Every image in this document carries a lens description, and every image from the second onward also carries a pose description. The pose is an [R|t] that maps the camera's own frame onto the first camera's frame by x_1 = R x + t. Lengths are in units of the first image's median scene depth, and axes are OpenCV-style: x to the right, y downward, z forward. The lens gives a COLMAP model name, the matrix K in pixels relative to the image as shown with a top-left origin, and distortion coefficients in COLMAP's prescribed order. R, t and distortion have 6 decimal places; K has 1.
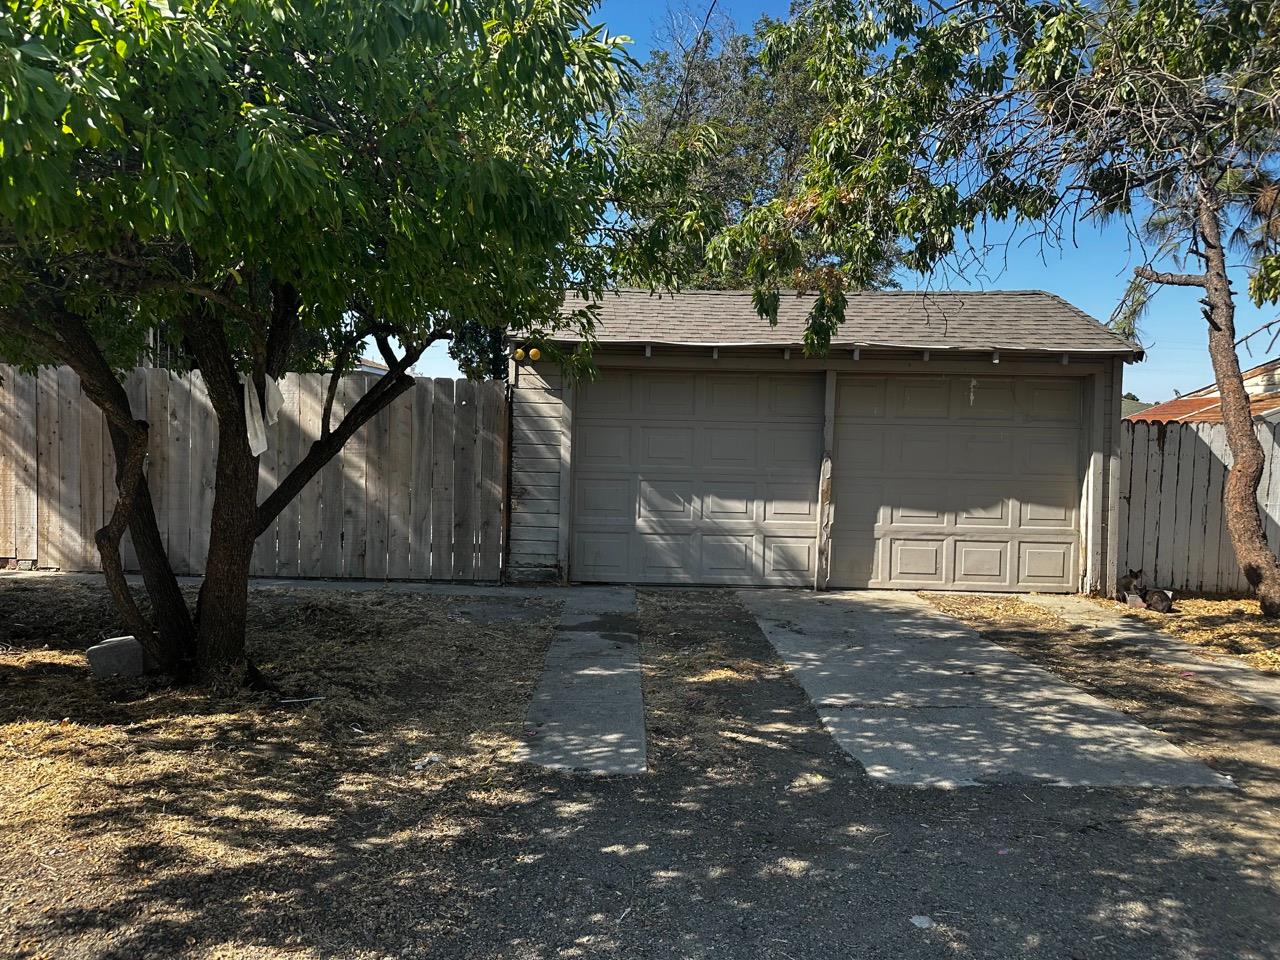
lens RADIAL K [[872.0, 0, 640.0], [0, 872.0, 480.0], [0, 0, 1]] dist [0.018573, -0.039918]
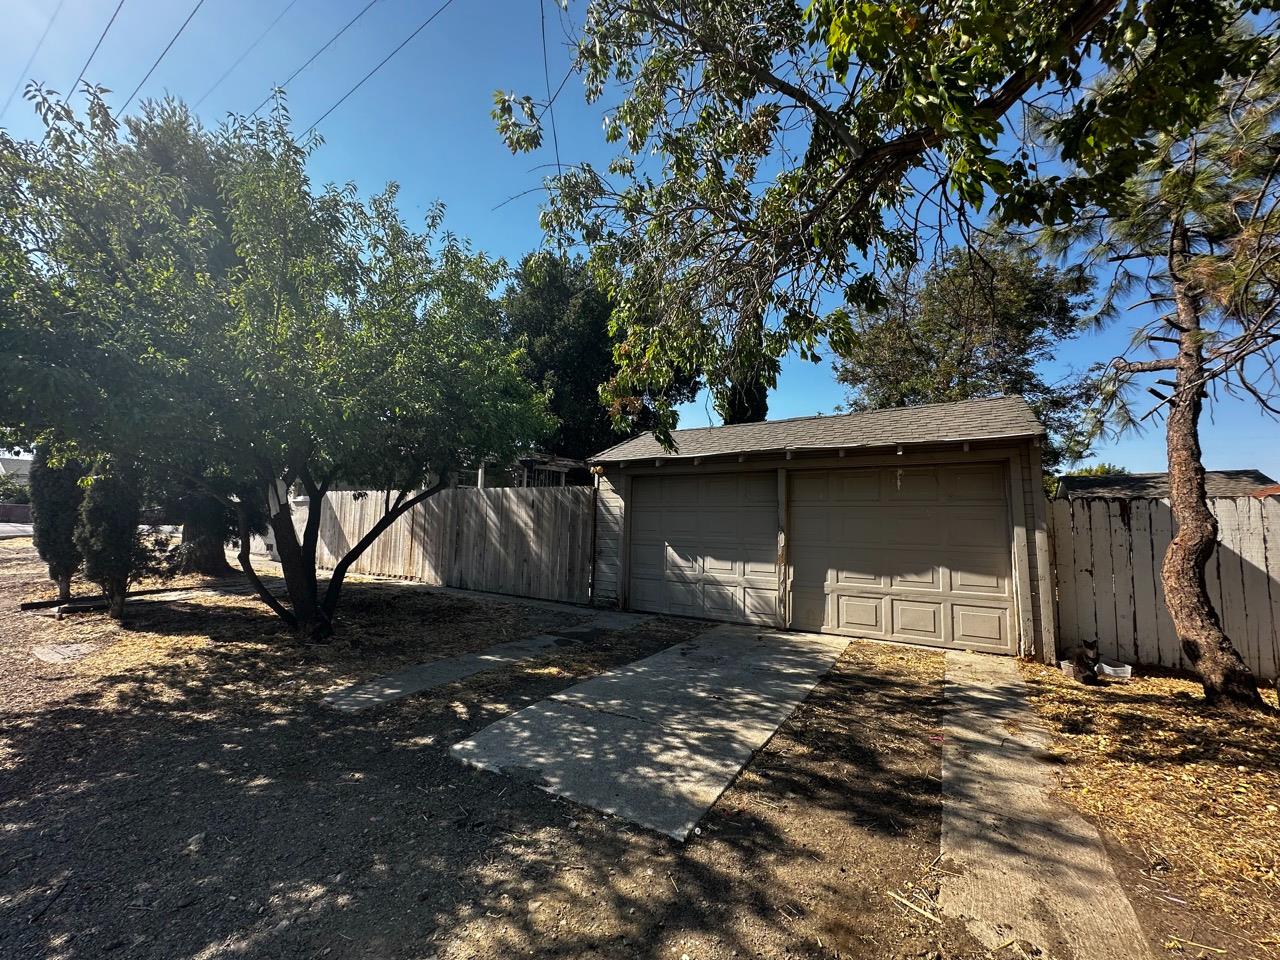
lens RADIAL K [[505.7, 0, 642.7], [0, 505.7, 480.9], [0, 0, 1]] dist [-0.010351, 0.002433]
pose [[0.857417, -0.049236, -0.512262, 0.736441], [-0.027399, 0.989634, -0.140978, 0.023673], [0.513893, 0.134912, 0.847179, 0.336275]]
